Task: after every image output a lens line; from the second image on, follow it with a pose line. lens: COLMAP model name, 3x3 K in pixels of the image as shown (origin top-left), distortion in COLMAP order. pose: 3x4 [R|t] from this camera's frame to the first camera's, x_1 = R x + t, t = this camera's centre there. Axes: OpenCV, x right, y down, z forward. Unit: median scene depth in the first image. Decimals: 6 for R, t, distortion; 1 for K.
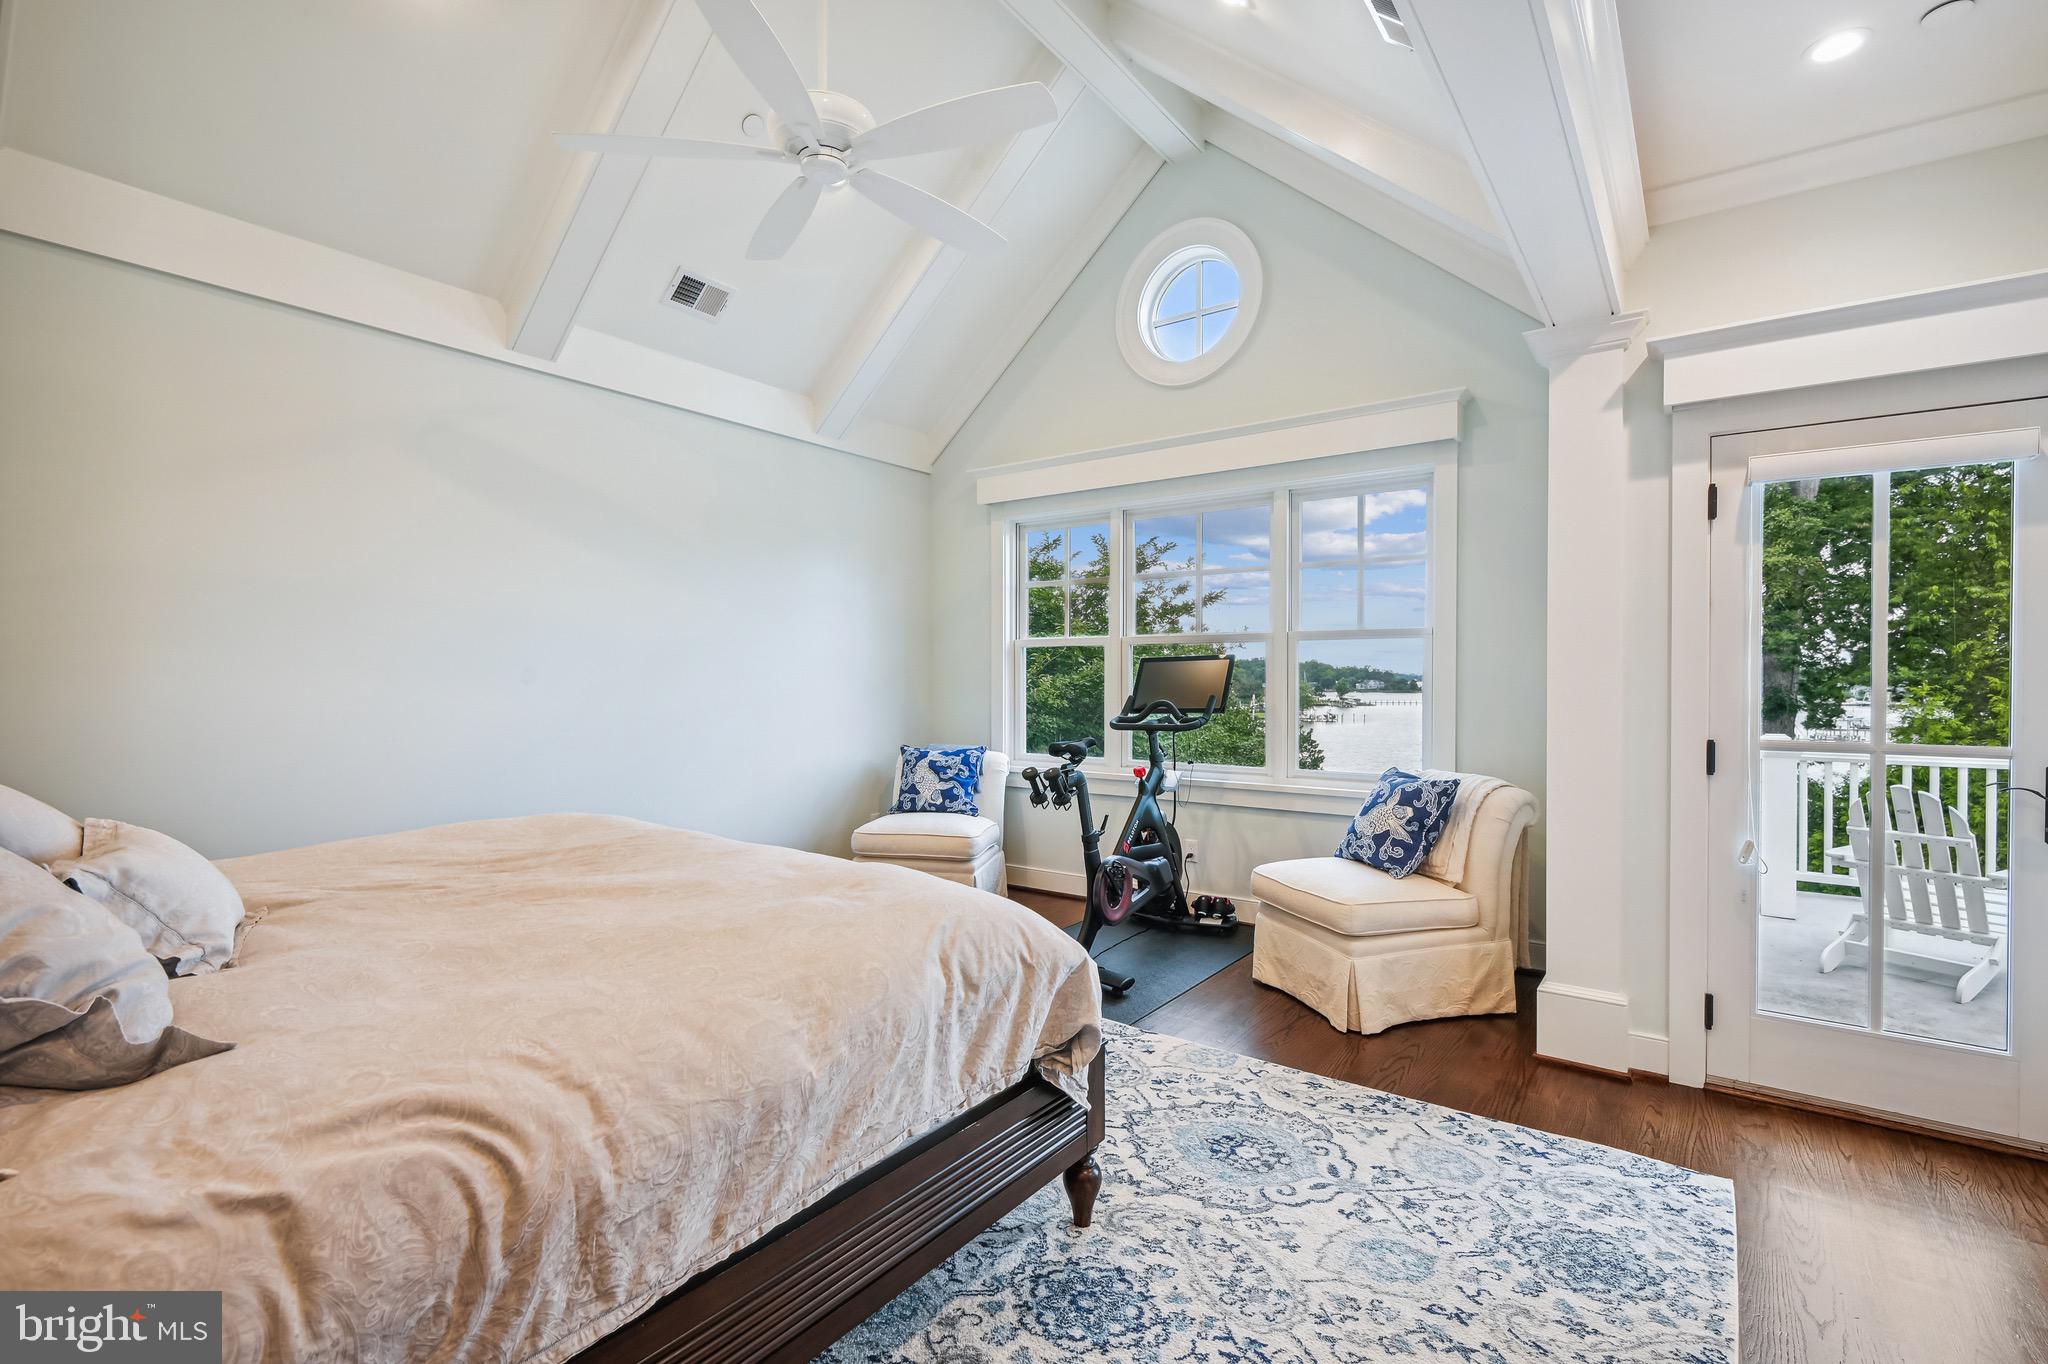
lens RADIAL K [[935.2, 0, 1012.2], [0, 935.2, 694.1], [0, 0, 1]] dist [-0.008772, -0.002101]
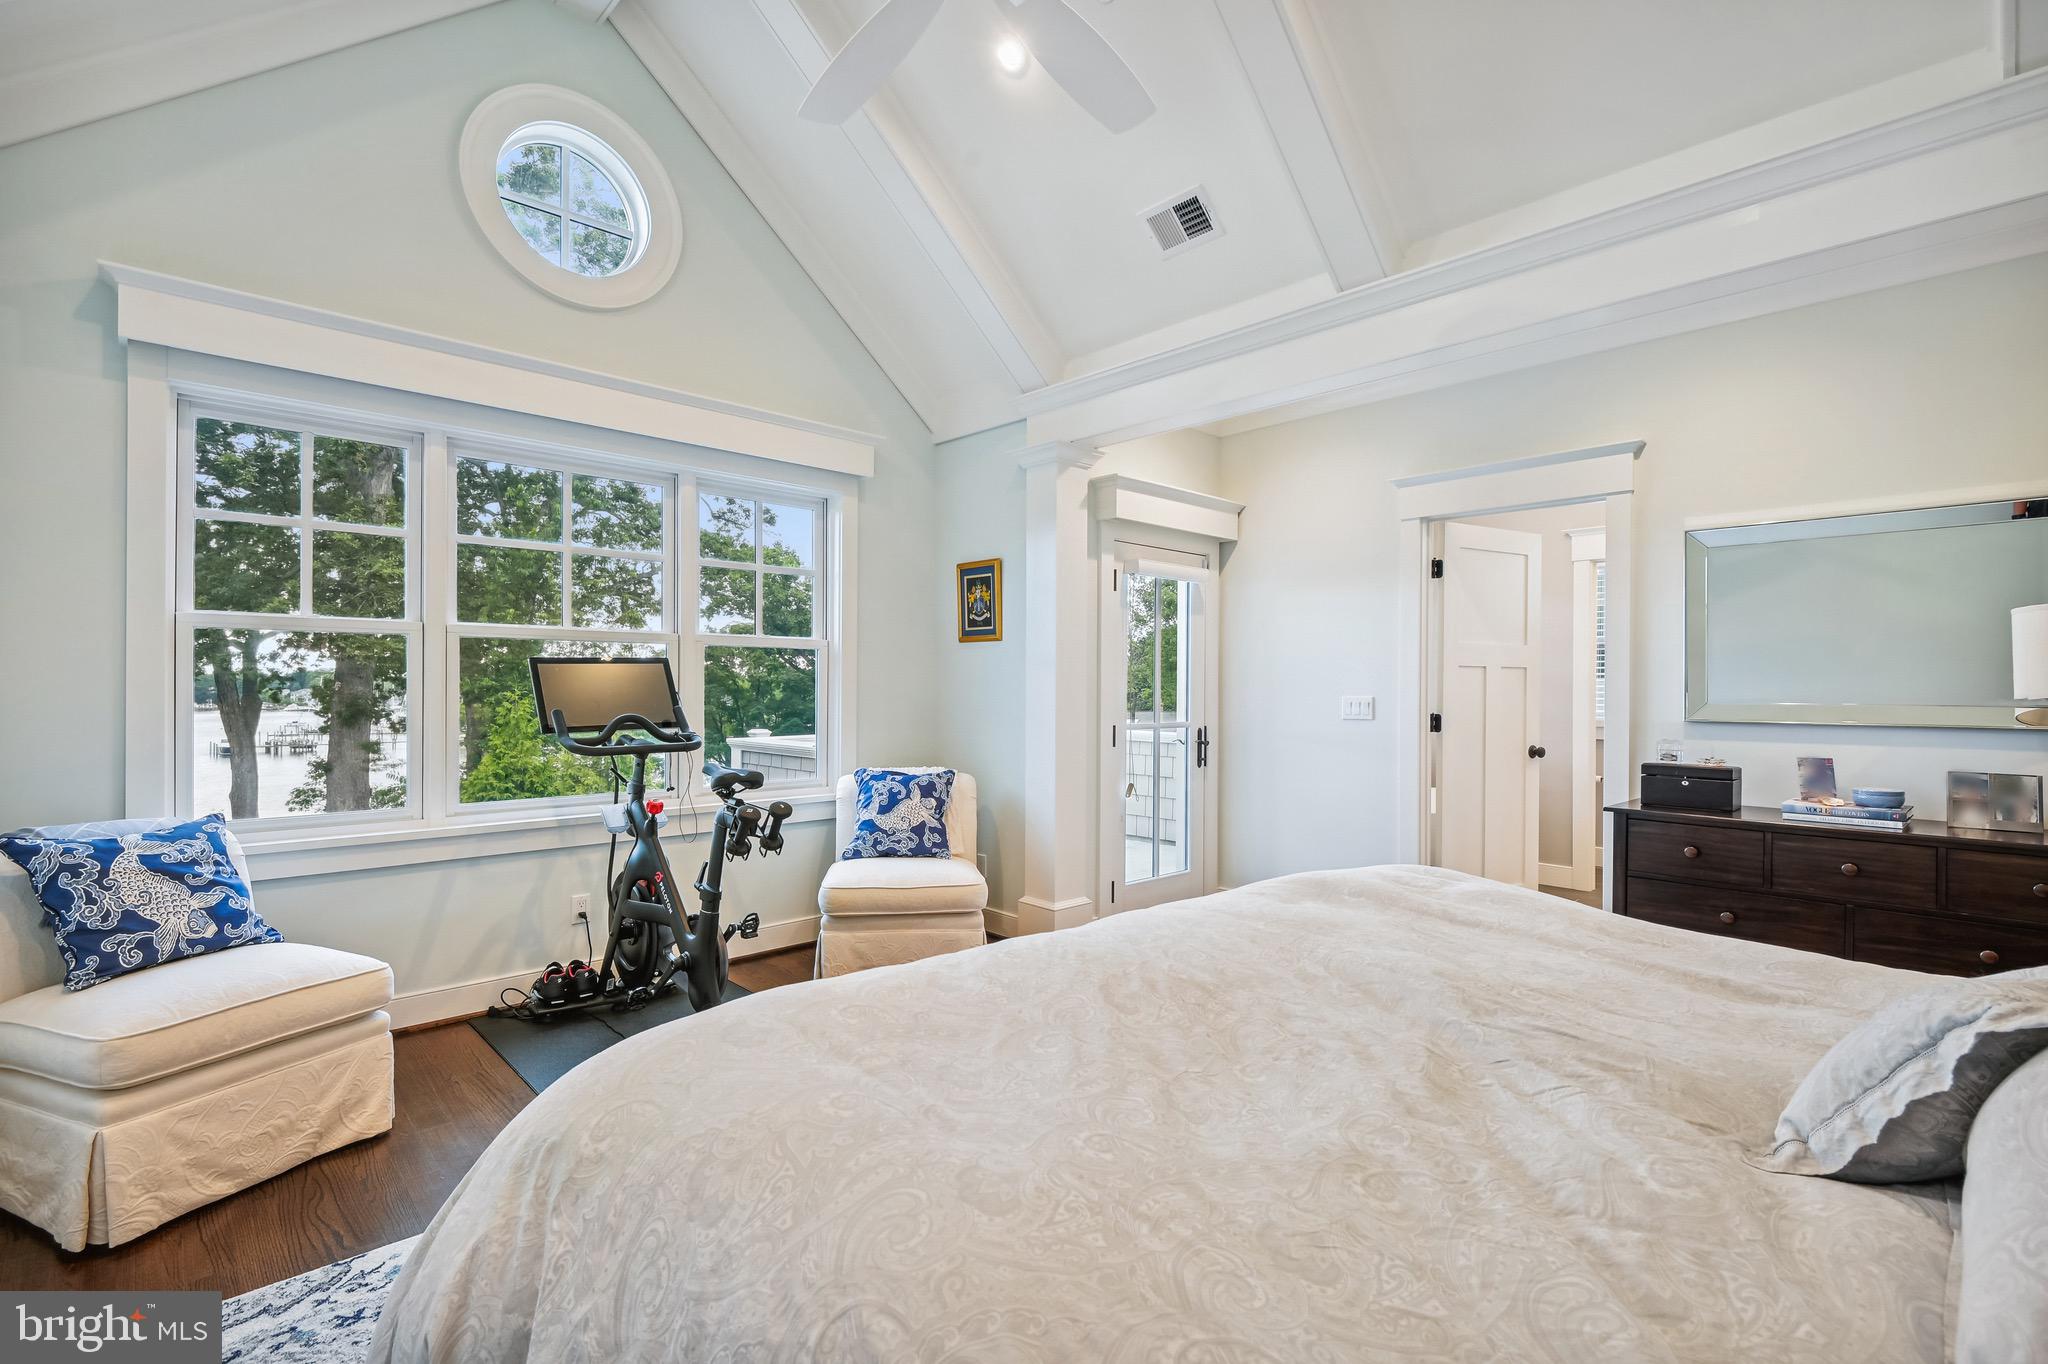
lens RADIAL K [[935.2, 0, 1026.0], [0, 935.2, 686.7], [0, 0, 1]] dist [-0.008772, -0.002101]
pose [[0.167185, 0.000533, 0.985925, -0.129587], [0.013458, 0.999905, -0.002822, -0.002346], [-0.985834, 0.013741, 0.167162, 0.126909]]
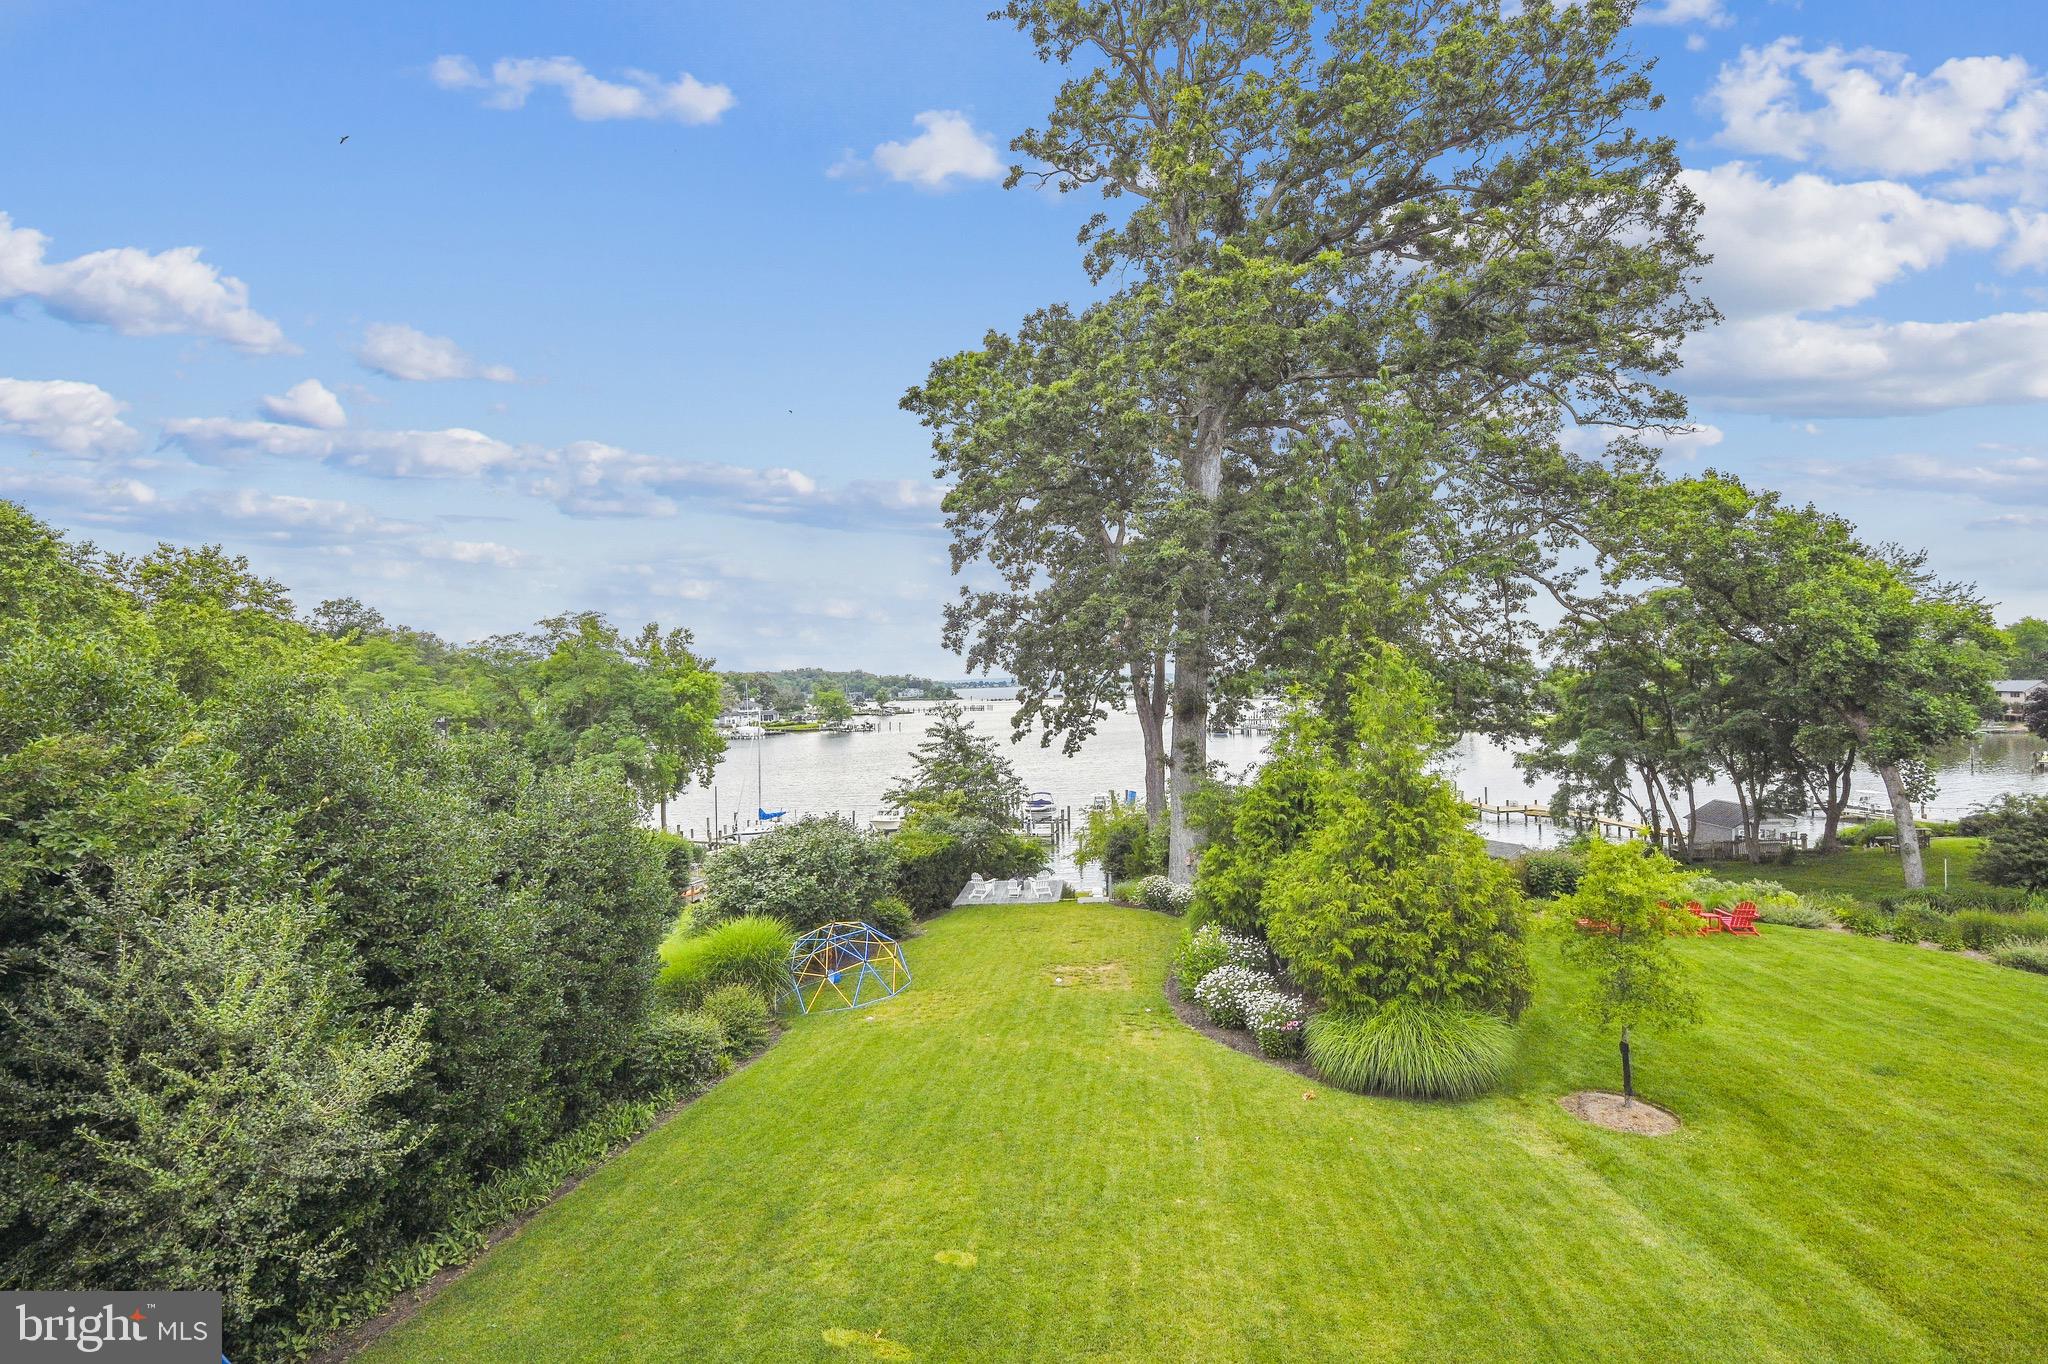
lens RADIAL K [[935.2, 0, 1045.5], [0, 935.2, 685.5], [0, 0, 1]] dist [-0.008772, -0.002101]
pose [[0.875117, -0.022371, 0.483394, 0.286492], [0.032543, 0.999390, -0.012662, -0.003677], [-0.482816, 0.026812, 0.875311, 0.273539]]
